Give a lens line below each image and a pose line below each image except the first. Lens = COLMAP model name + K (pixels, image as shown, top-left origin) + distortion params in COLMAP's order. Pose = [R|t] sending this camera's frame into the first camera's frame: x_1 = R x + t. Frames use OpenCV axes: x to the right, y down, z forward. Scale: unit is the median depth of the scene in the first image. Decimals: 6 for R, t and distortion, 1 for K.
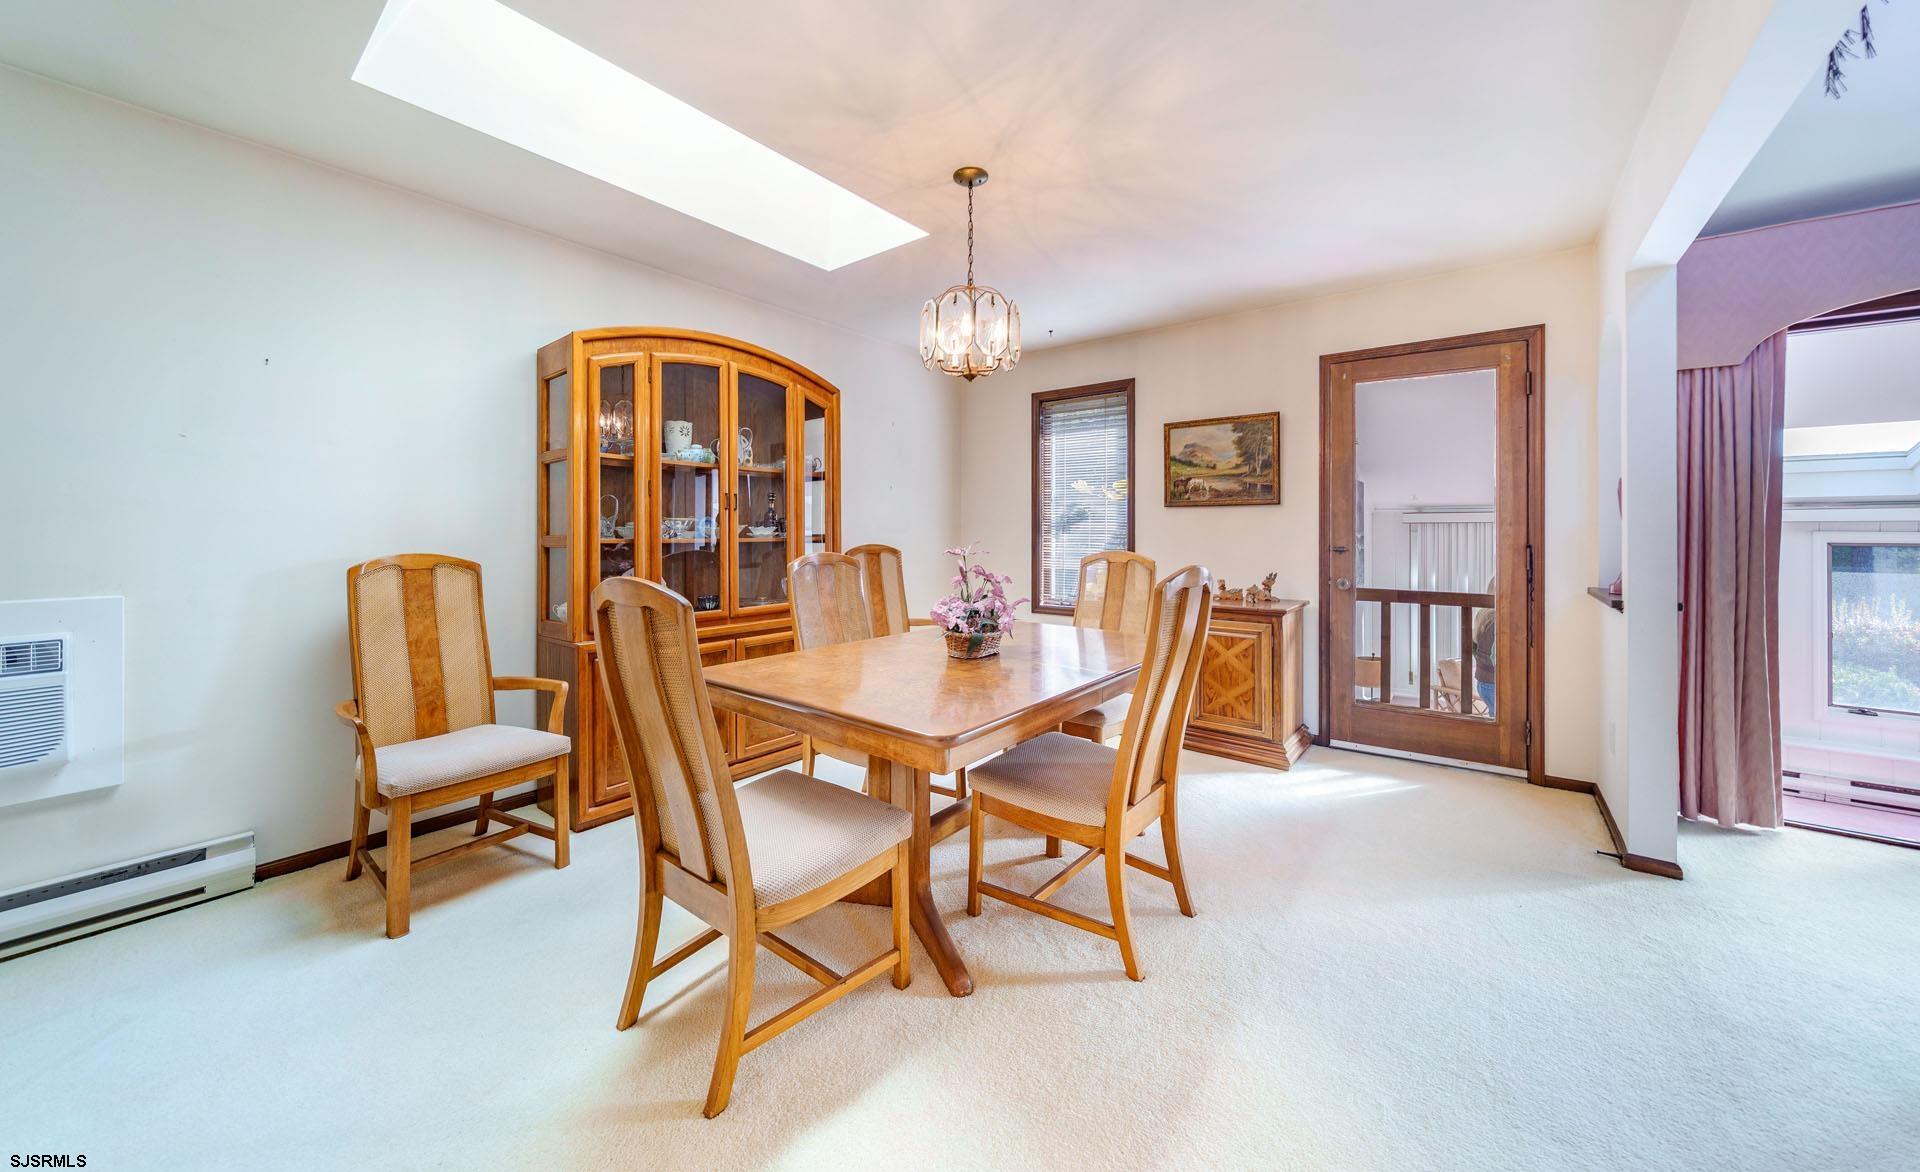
lens RADIAL K [[664.2, 0, 950.9], [0, 664.2, 535.5], [0, 0, 1]] dist [-0.011397, -0.000121]
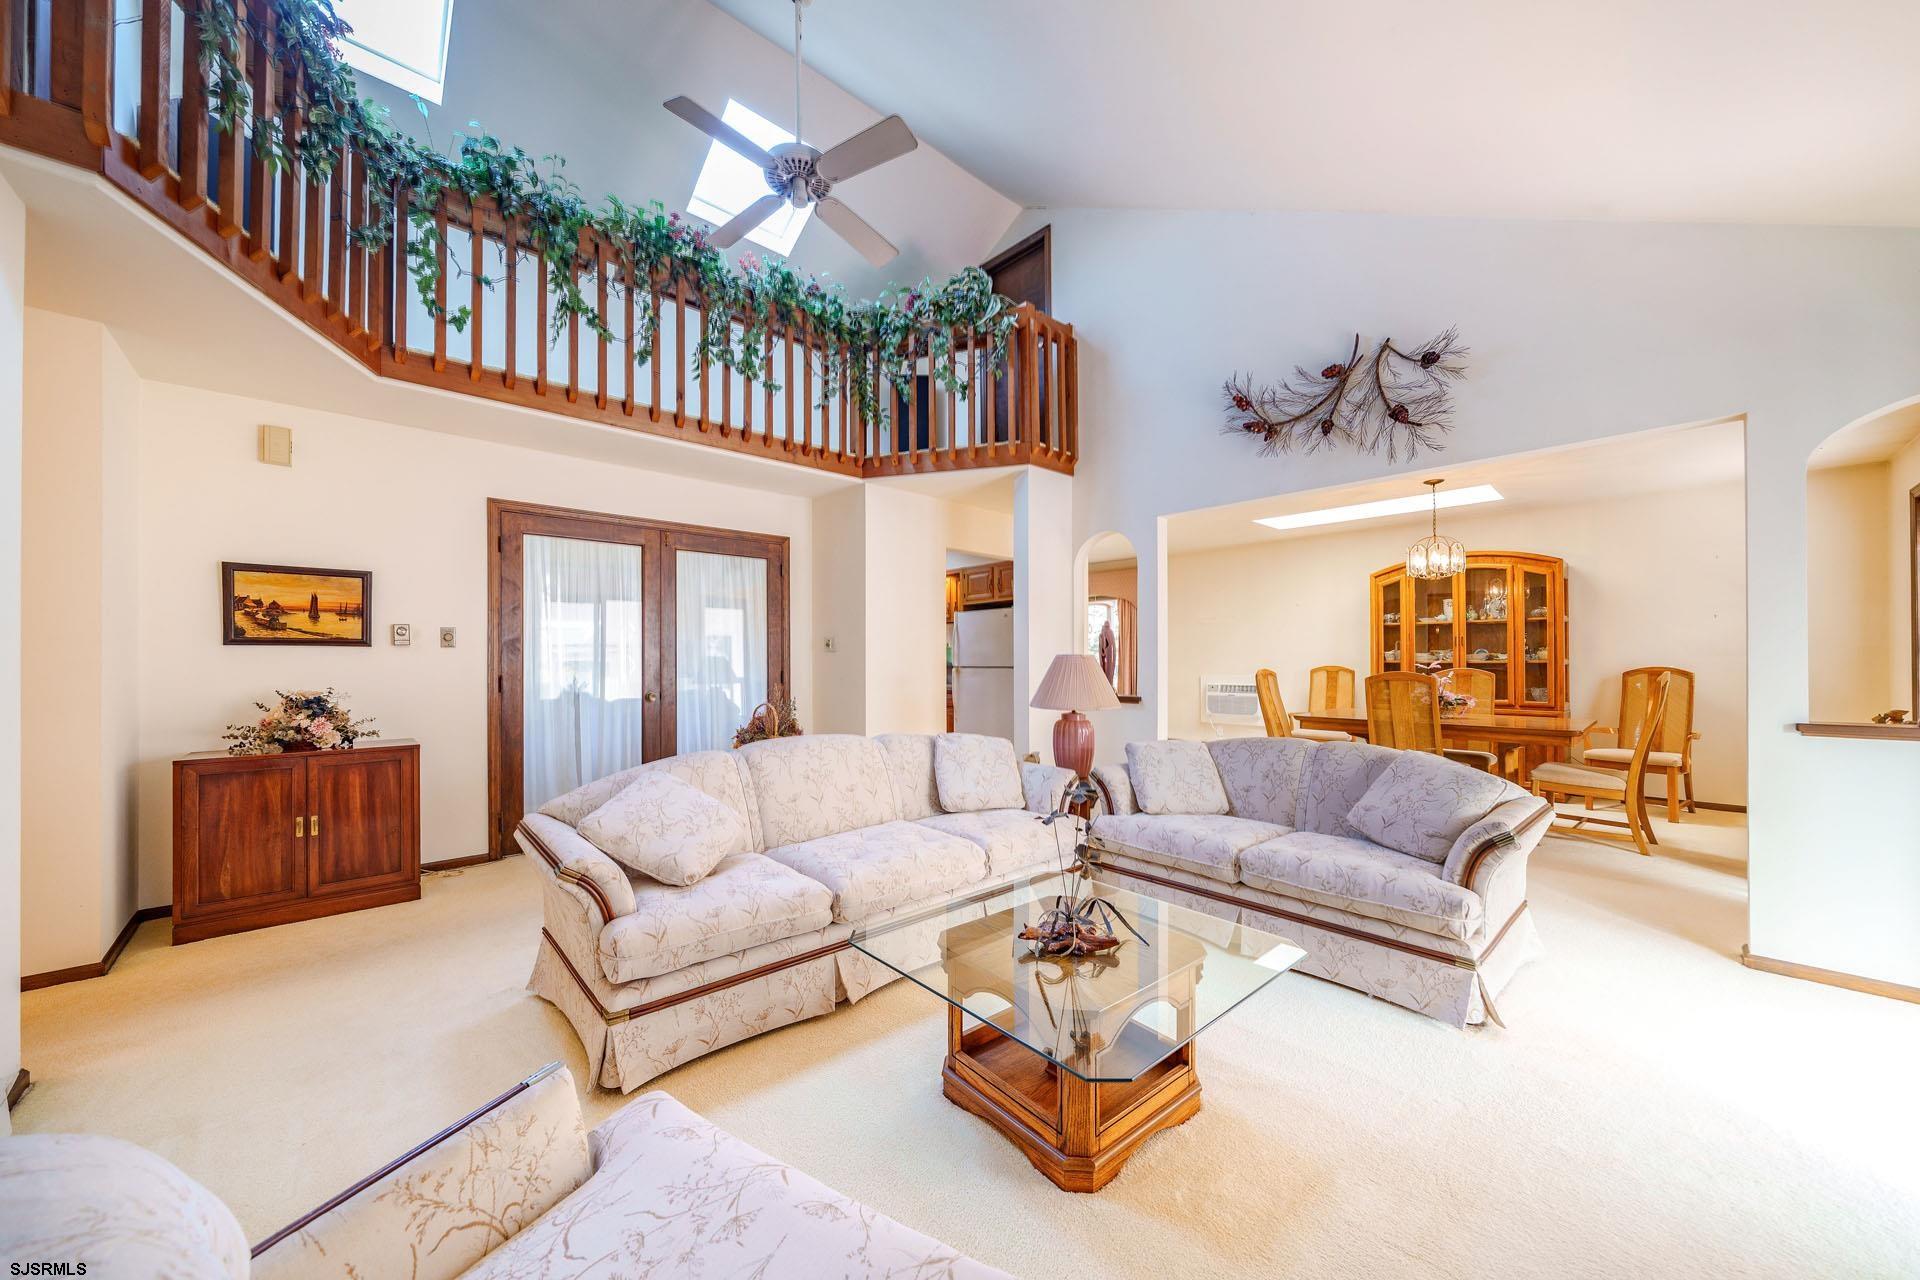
lens RADIAL K [[663.7, 0, 949.1], [0, 663.7, 655.4], [0, 0, 1]] dist [-0.001827, -0.000048]
pose [[-0.169529, -0.002660, -0.985522, 1.439044], [-0.002225, 0.999995, -0.002317, -0.003113], [0.985523, 0.001800, -0.169534, -0.076410]]
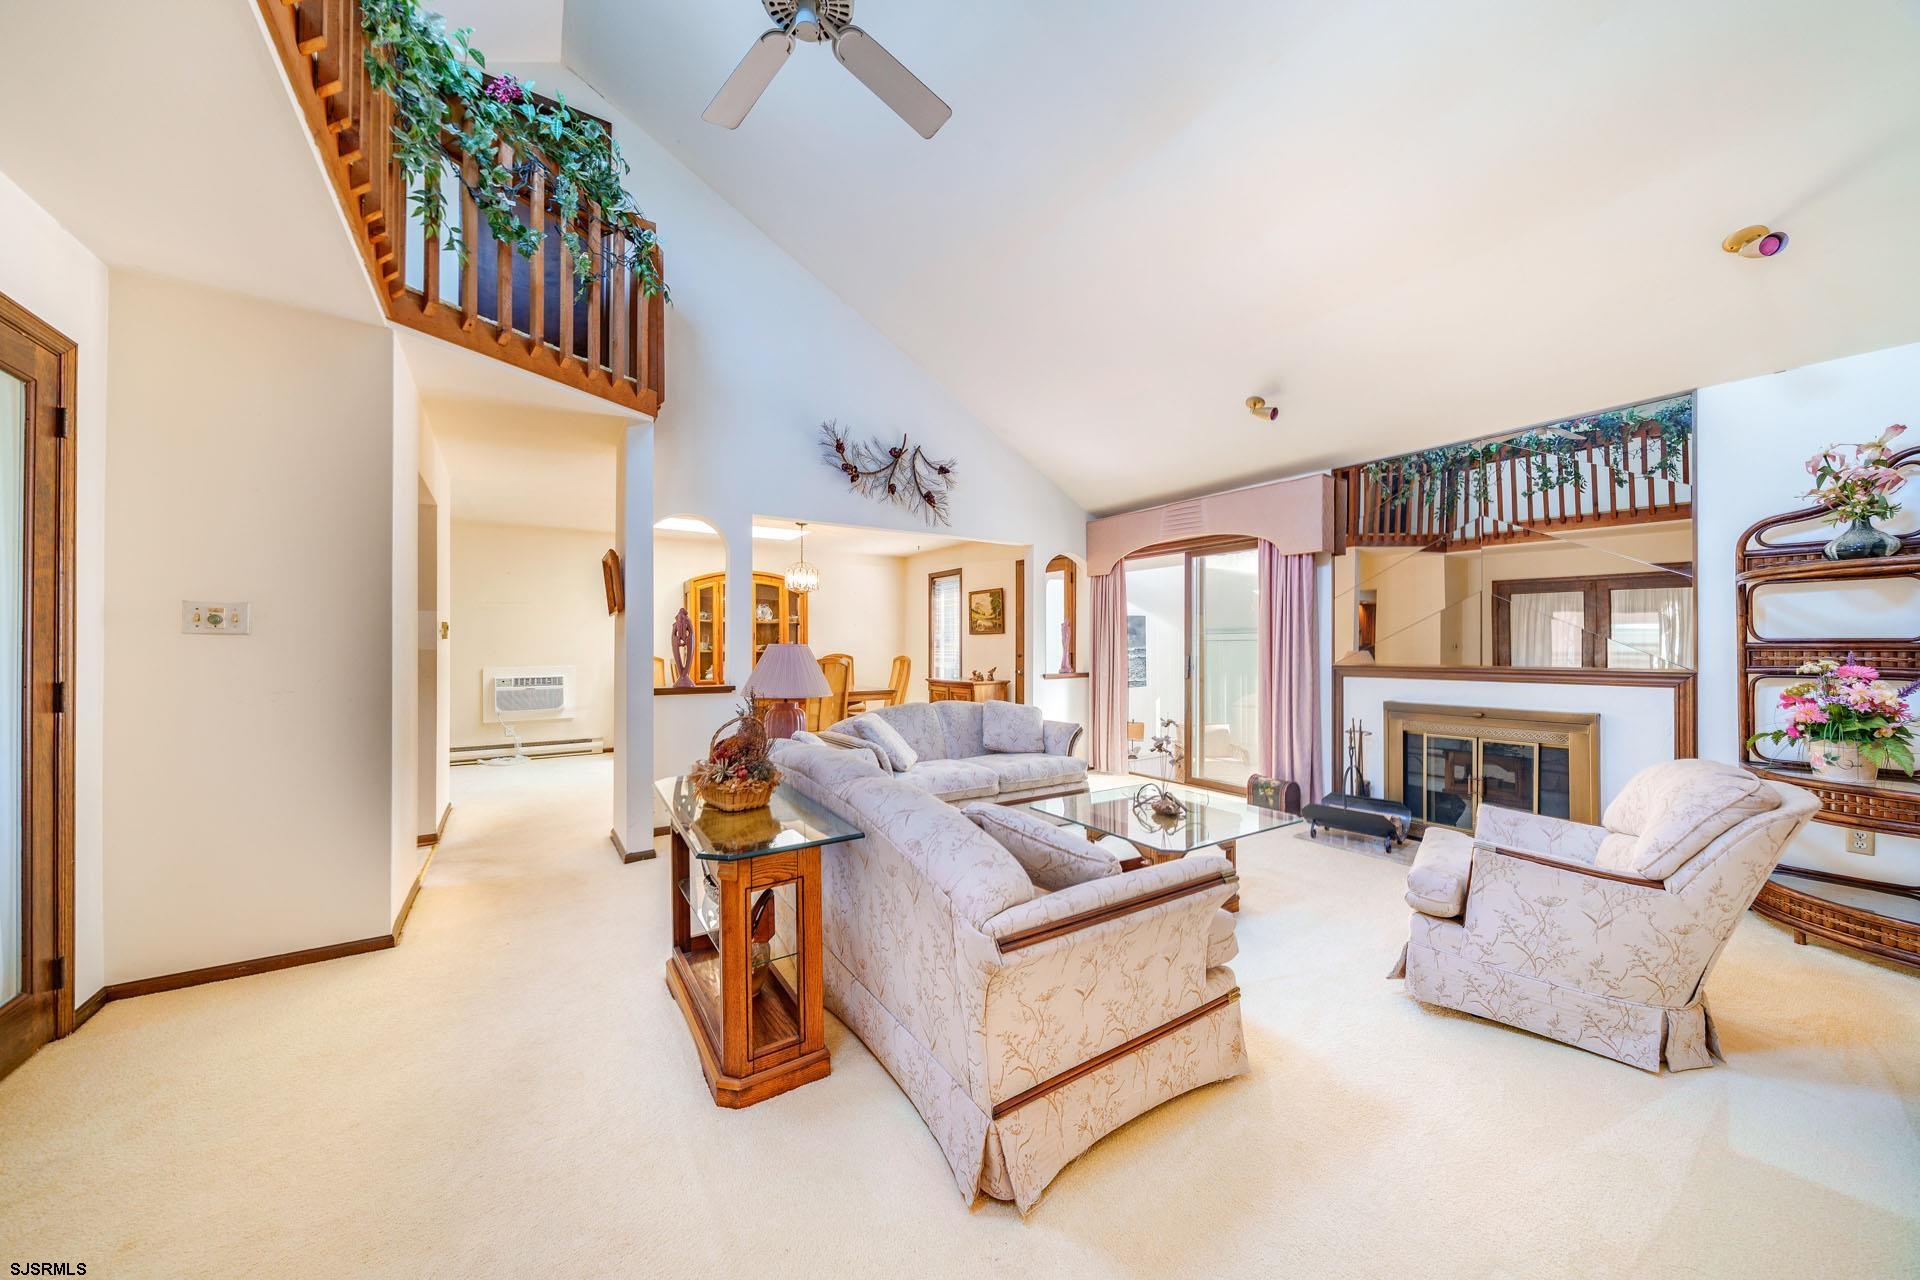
lens RADIAL K [[663.7, 0, 949.0], [0, 663.7, 641.4], [0, 0, 1]] dist [-0.001827, -0.000048]
pose [[0.946692, -0.003031, -0.322126, 0.980801], [-0.001017, 0.999923, -0.012396, 0.001417], [0.322138, 0.012063, 0.946616, -0.948171]]
